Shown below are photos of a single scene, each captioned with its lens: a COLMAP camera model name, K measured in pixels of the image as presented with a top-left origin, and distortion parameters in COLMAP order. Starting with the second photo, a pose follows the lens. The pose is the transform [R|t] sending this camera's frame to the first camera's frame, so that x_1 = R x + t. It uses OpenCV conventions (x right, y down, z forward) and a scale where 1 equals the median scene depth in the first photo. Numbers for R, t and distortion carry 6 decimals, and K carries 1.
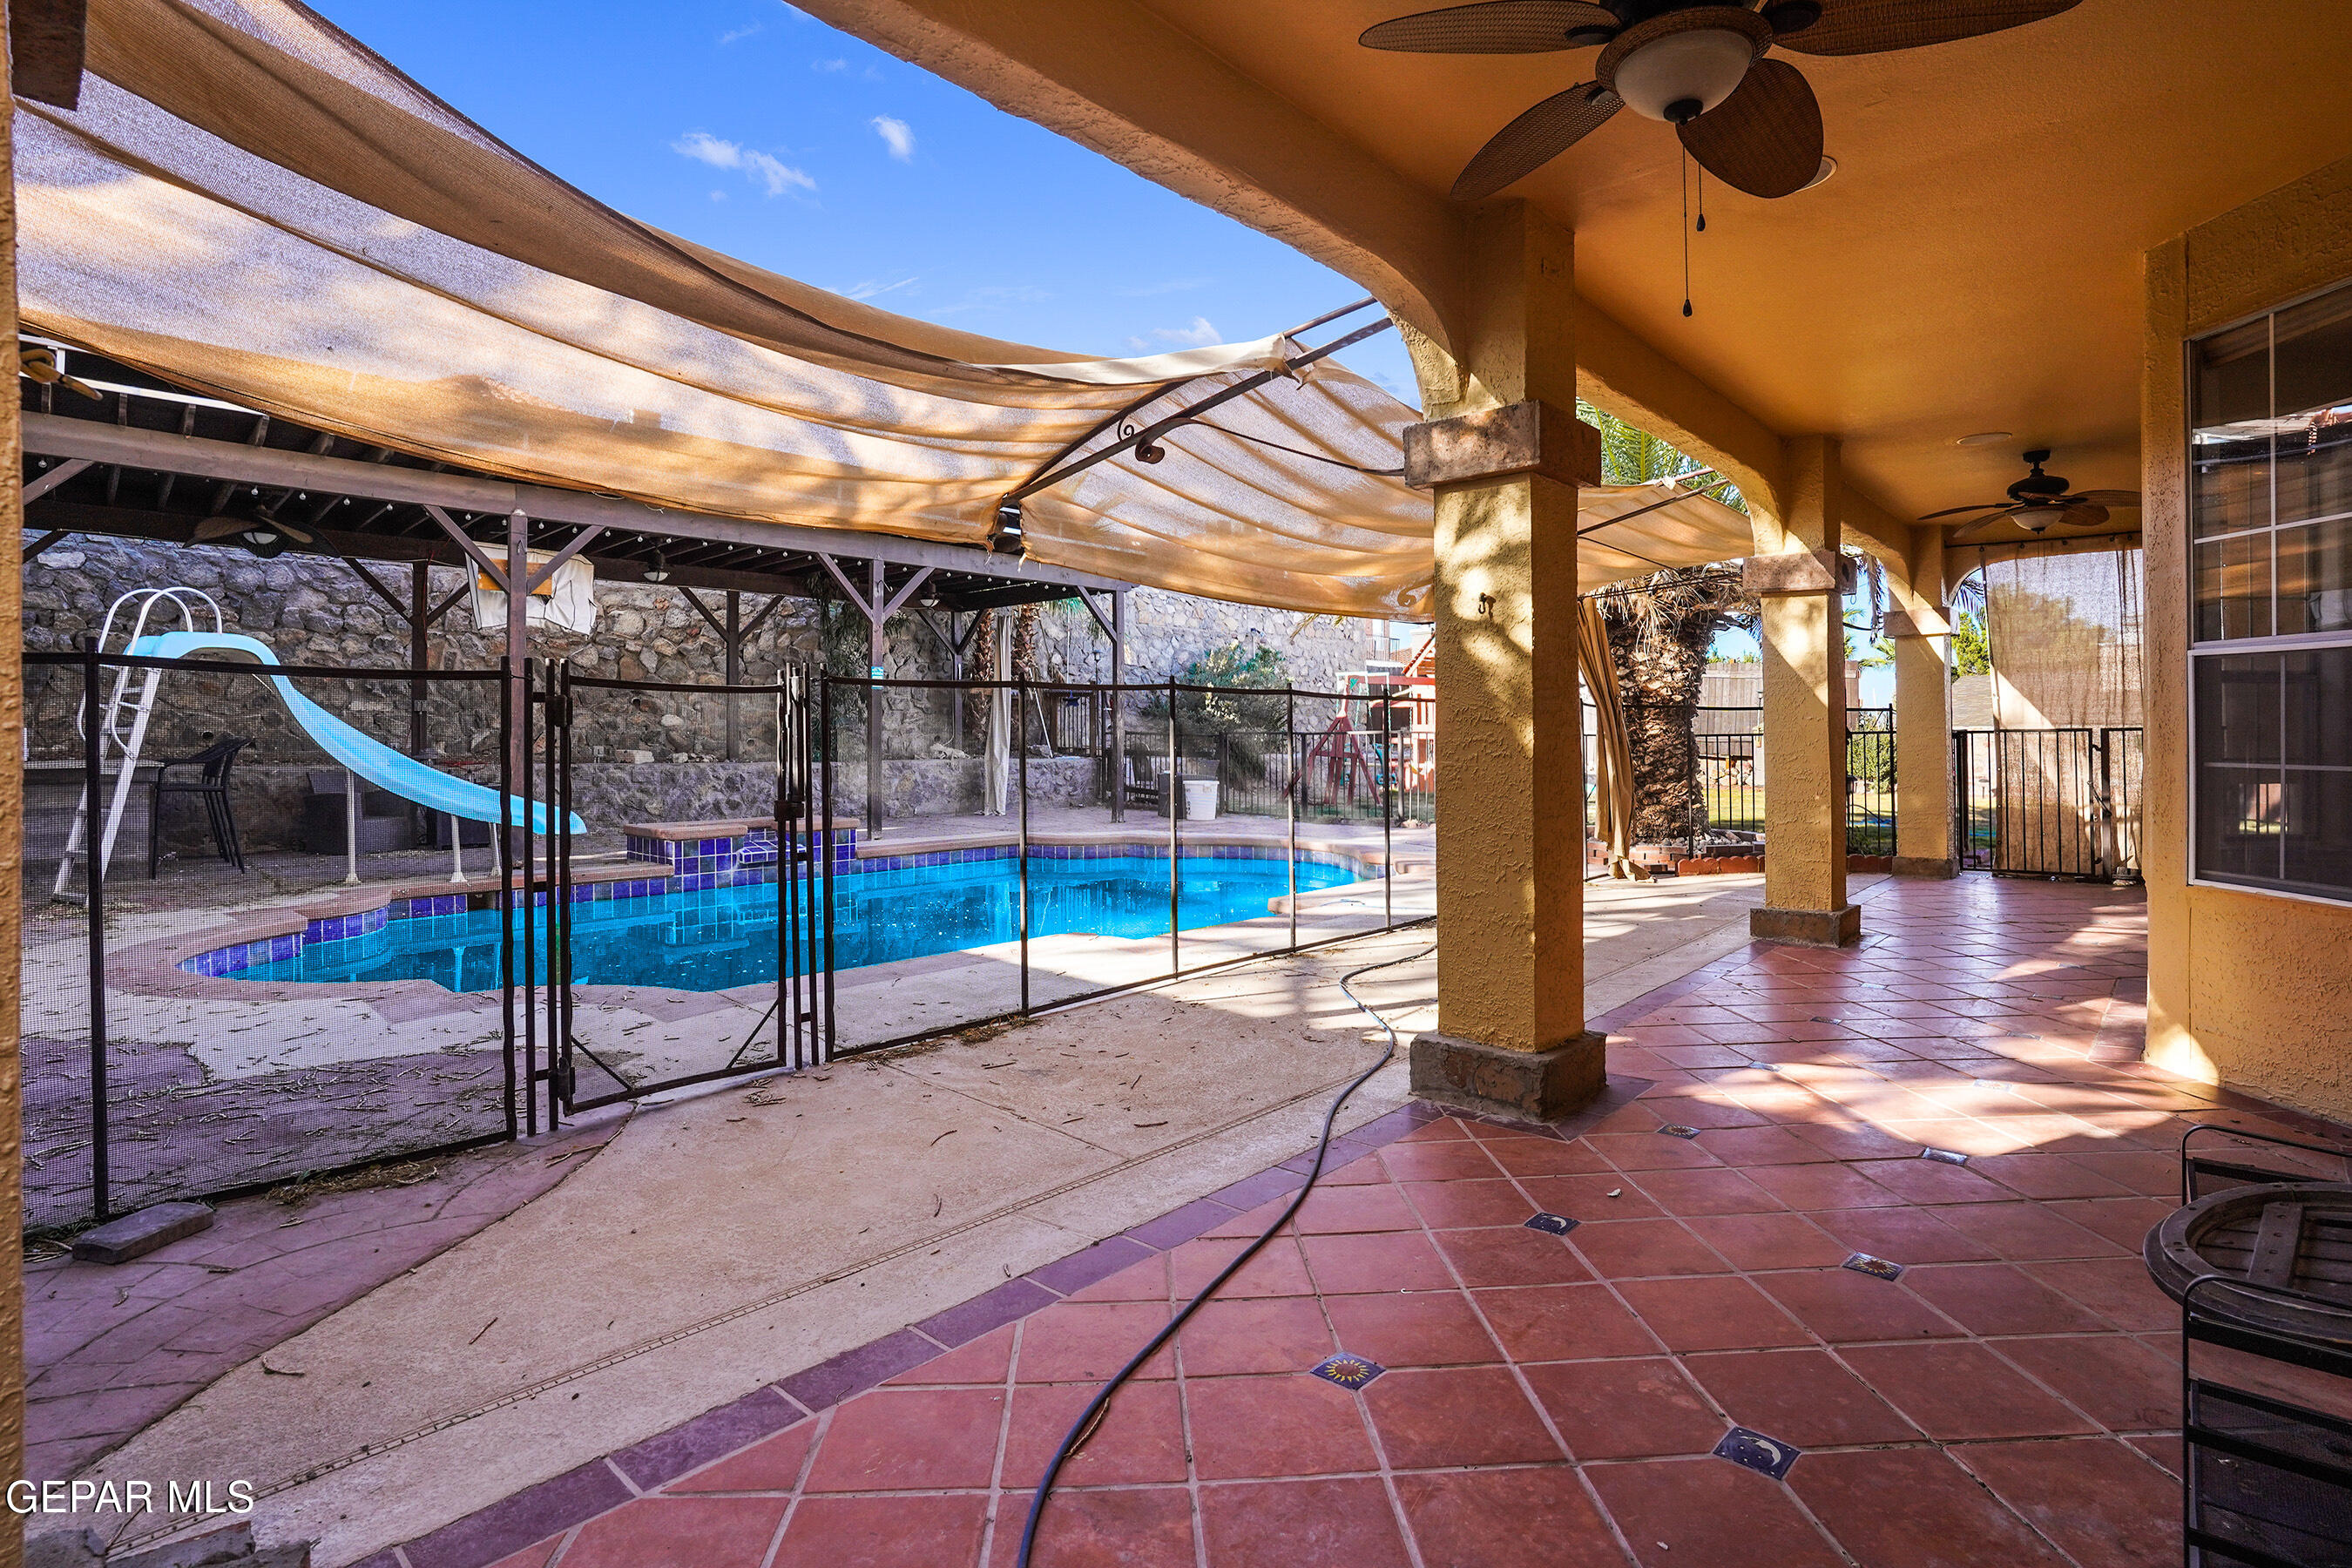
lens RADIAL K [[1144.5, 0, 1171.8], [0, 1144.5, 741.9], [0, 0, 1]] dist [-0.081498, 0.035970]
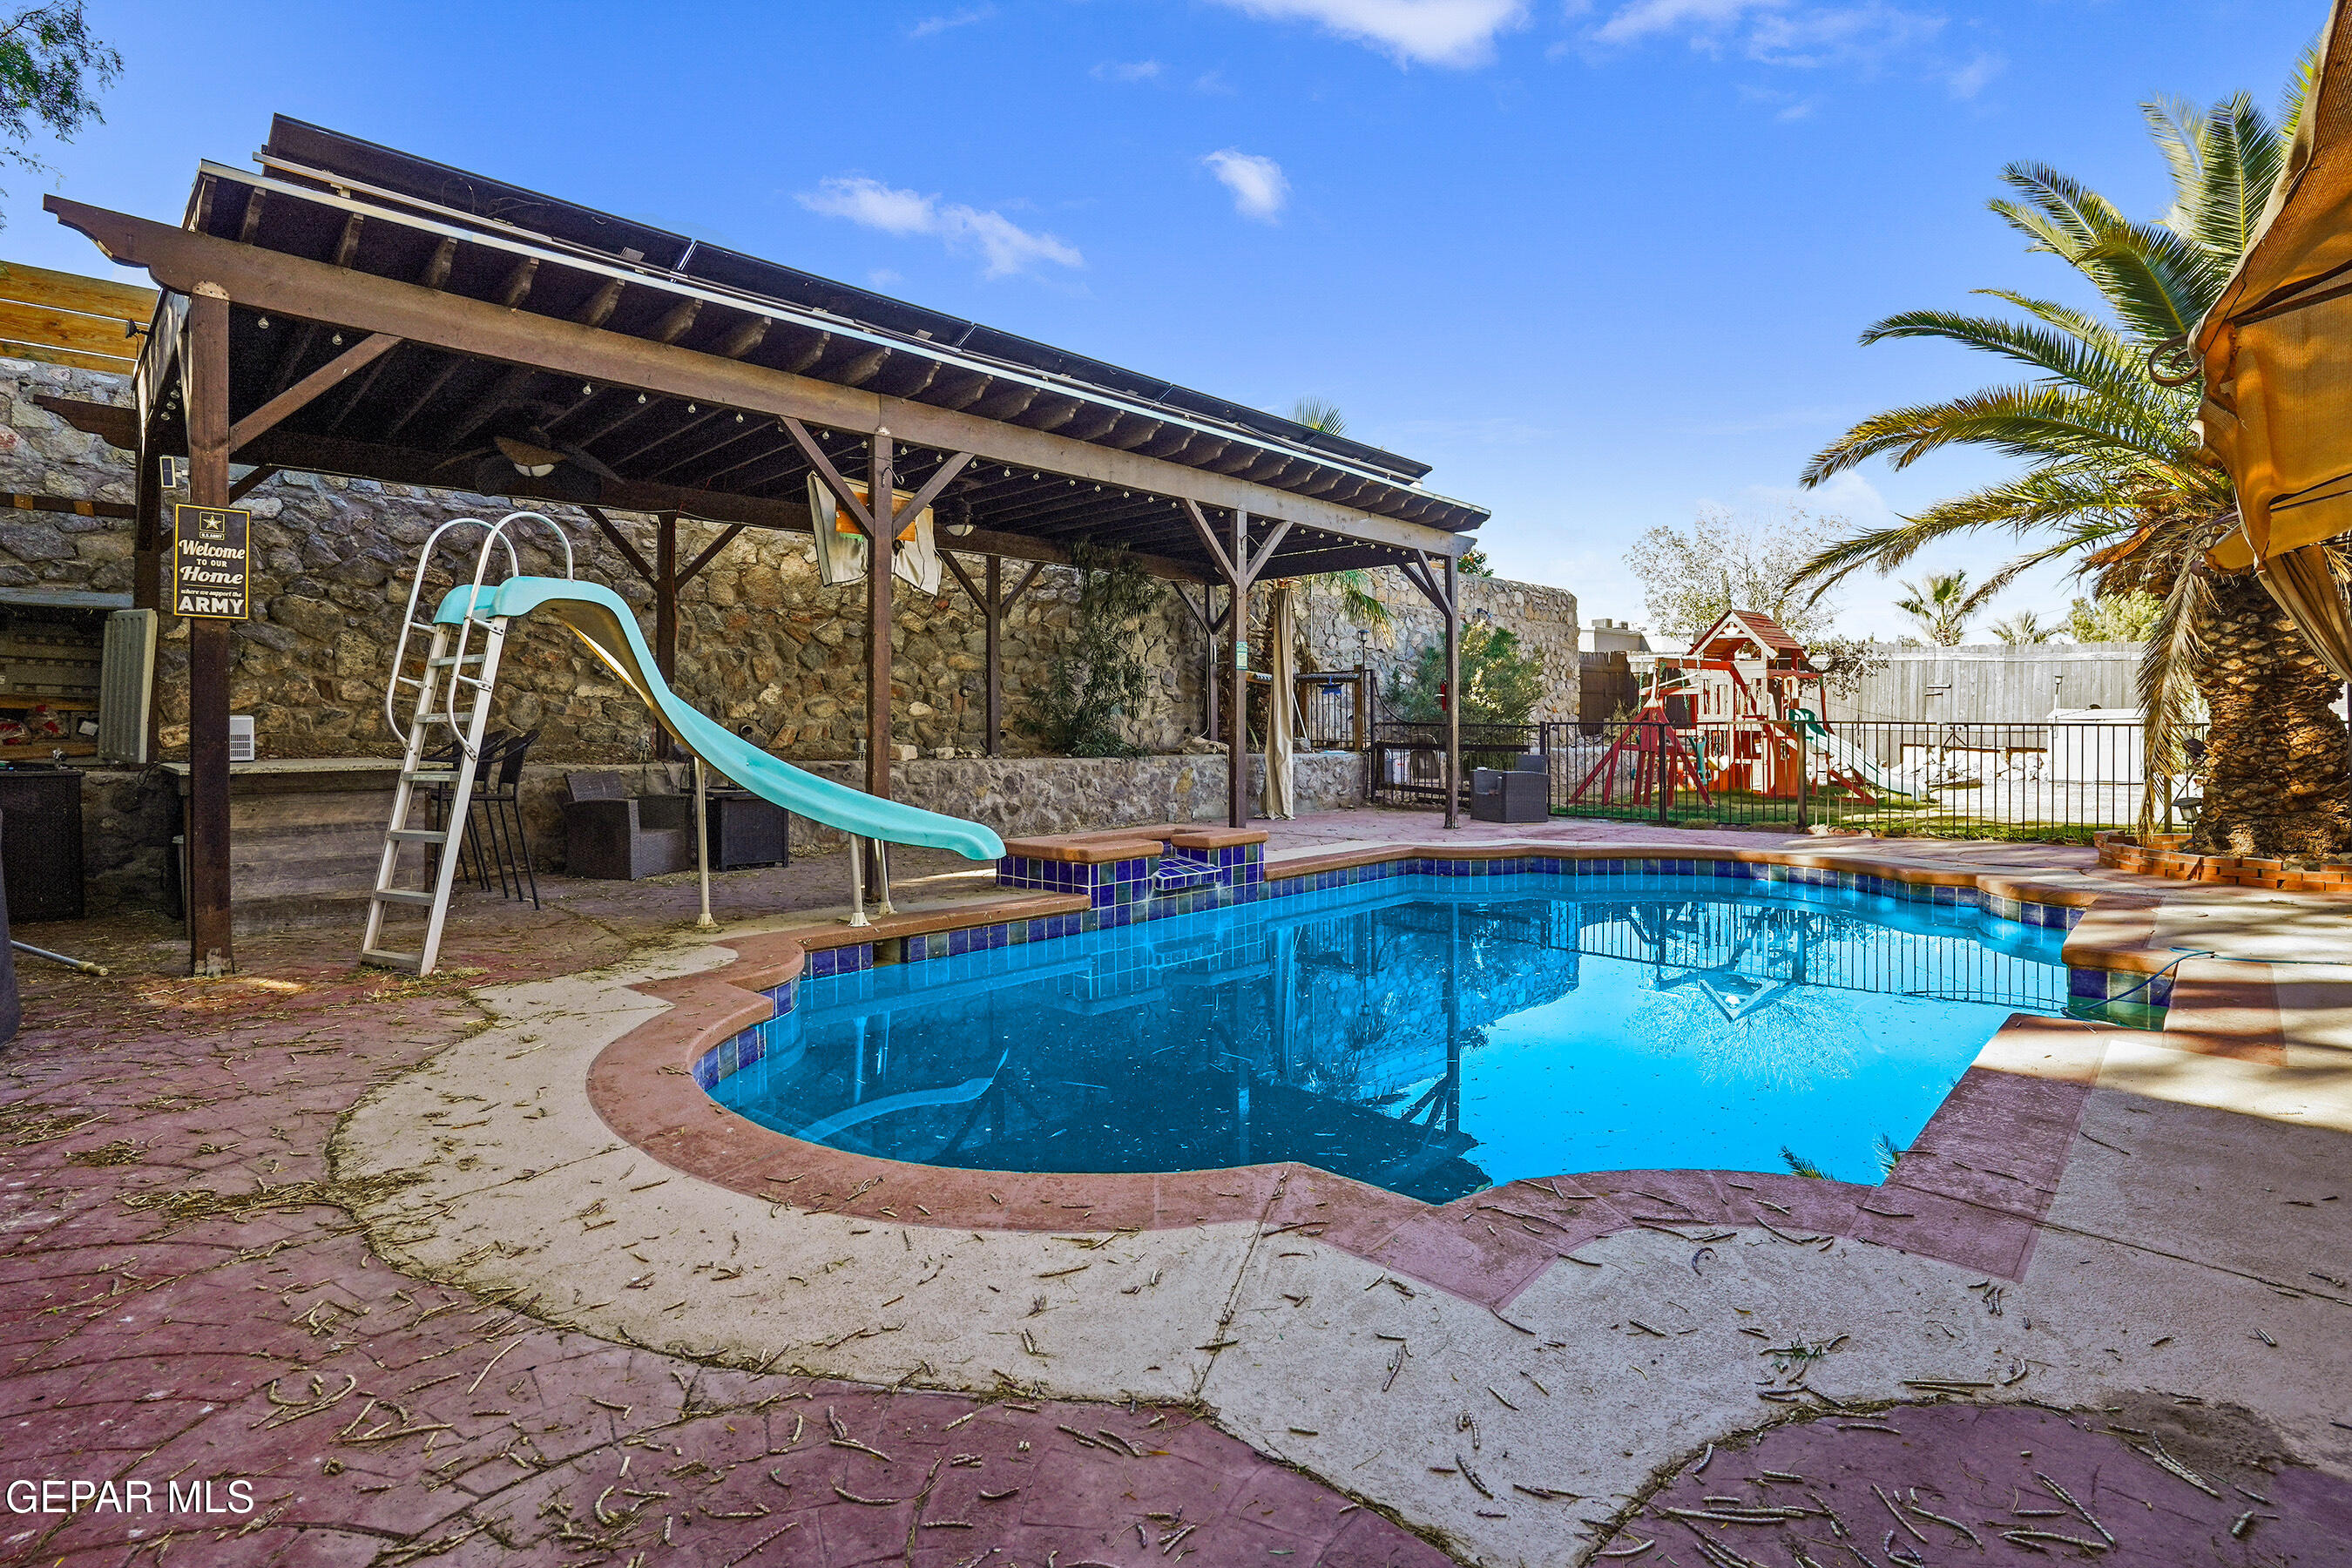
lens RADIAL K [[1144.5, 0, 1171.8], [0, 1144.5, 741.9], [0, 0, 1]] dist [-0.081498, 0.035970]
pose [[0.999896, -0.001519, -0.014323, -0.295944], [0.001605, 0.999981, 0.005984, 0.001016], [0.014314, -0.006007, 0.999880, 0.180530]]
